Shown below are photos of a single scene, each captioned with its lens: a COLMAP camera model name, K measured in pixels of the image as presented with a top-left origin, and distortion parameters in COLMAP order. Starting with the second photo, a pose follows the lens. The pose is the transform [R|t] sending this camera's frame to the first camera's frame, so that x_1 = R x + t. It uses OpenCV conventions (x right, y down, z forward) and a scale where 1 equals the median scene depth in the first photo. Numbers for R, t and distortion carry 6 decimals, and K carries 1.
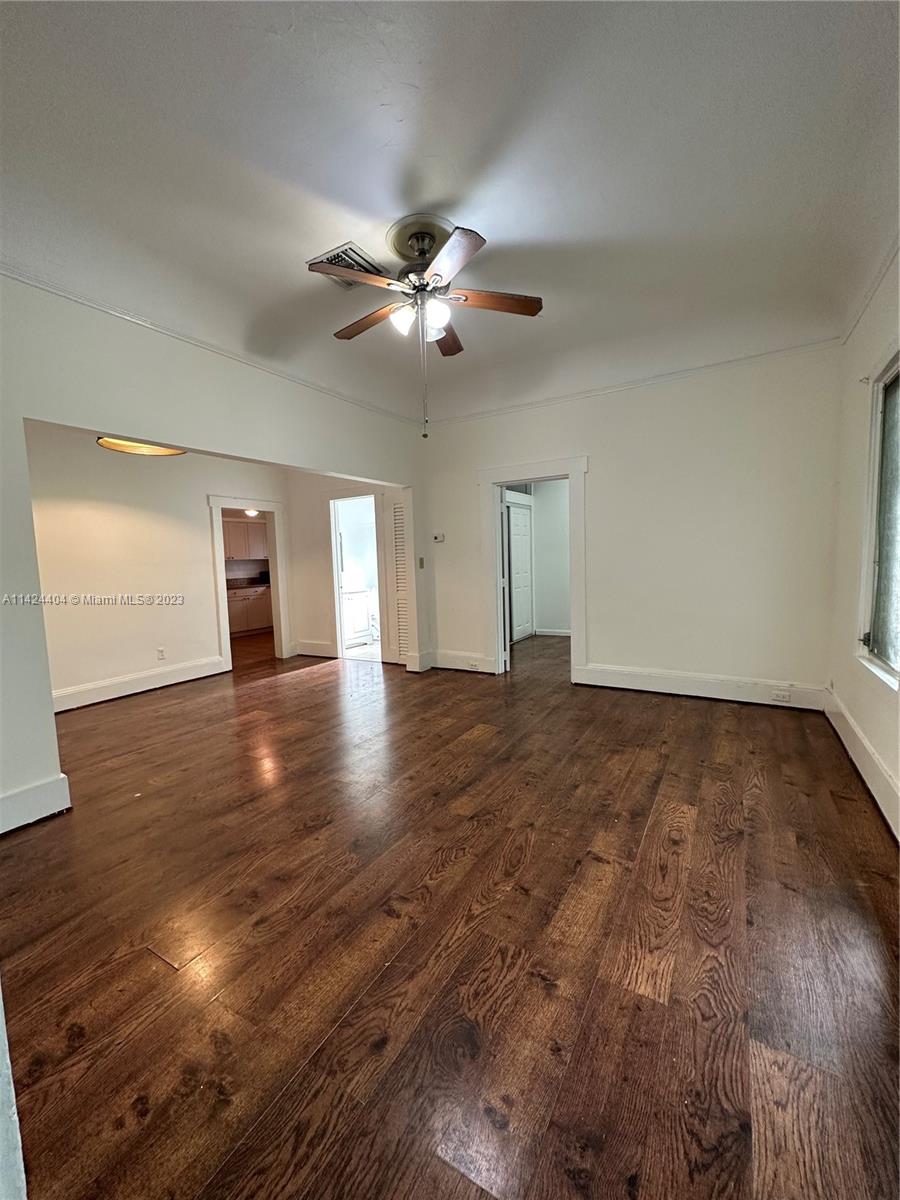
lens RADIAL K [[478.5, 0, 448.4], [0, 478.5, 598.3], [0, 0, 1]] dist [0.000085, 0.000333]
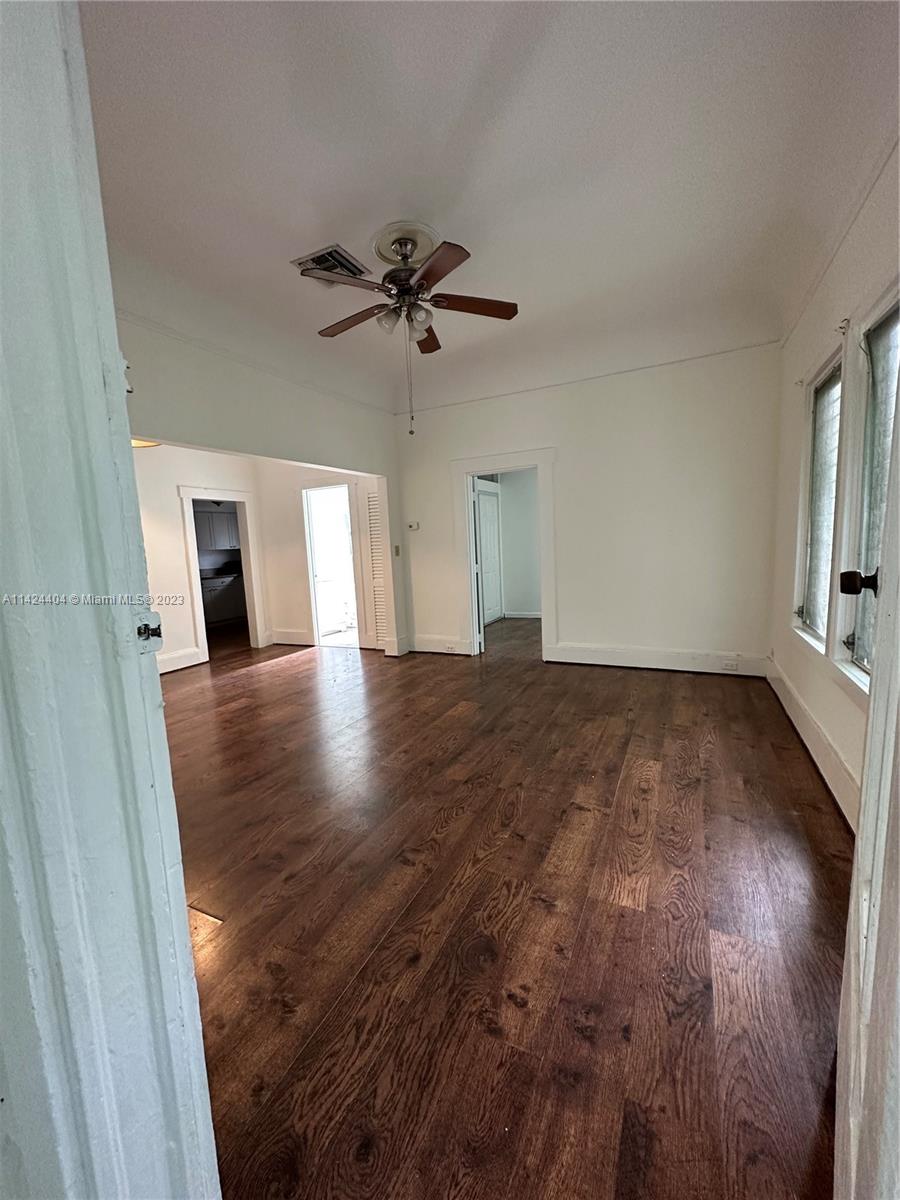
lens RADIAL K [[478.5, 0, 448.4], [0, 478.5, 598.3], [0, 0, 1]] dist [0.000085, 0.000333]
pose [[0.996563, -0.025310, 0.078882, -0.063200], [0.022948, 0.999265, 0.030712, -0.001452], [-0.079602, -0.028797, 0.996411, -0.082861]]
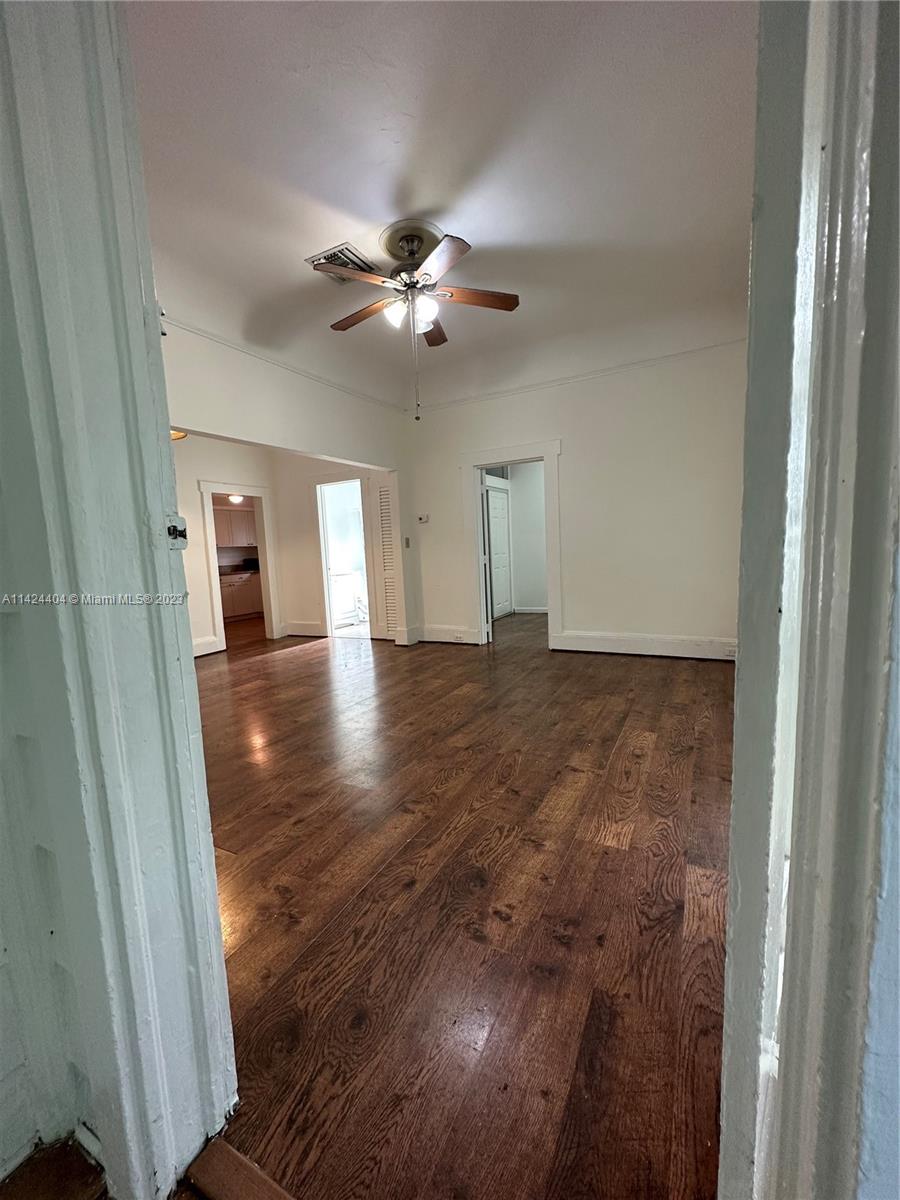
lens RADIAL K [[478.5, 0, 448.4], [0, 478.5, 598.3], [0, 0, 1]] dist [0.000085, 0.000333]
pose [[0.998580, -0.021110, 0.048916, -0.041897], [0.020215, 0.999620, 0.018719, 0.066082], [-0.049293, -0.017703, 0.998627, -0.138713]]
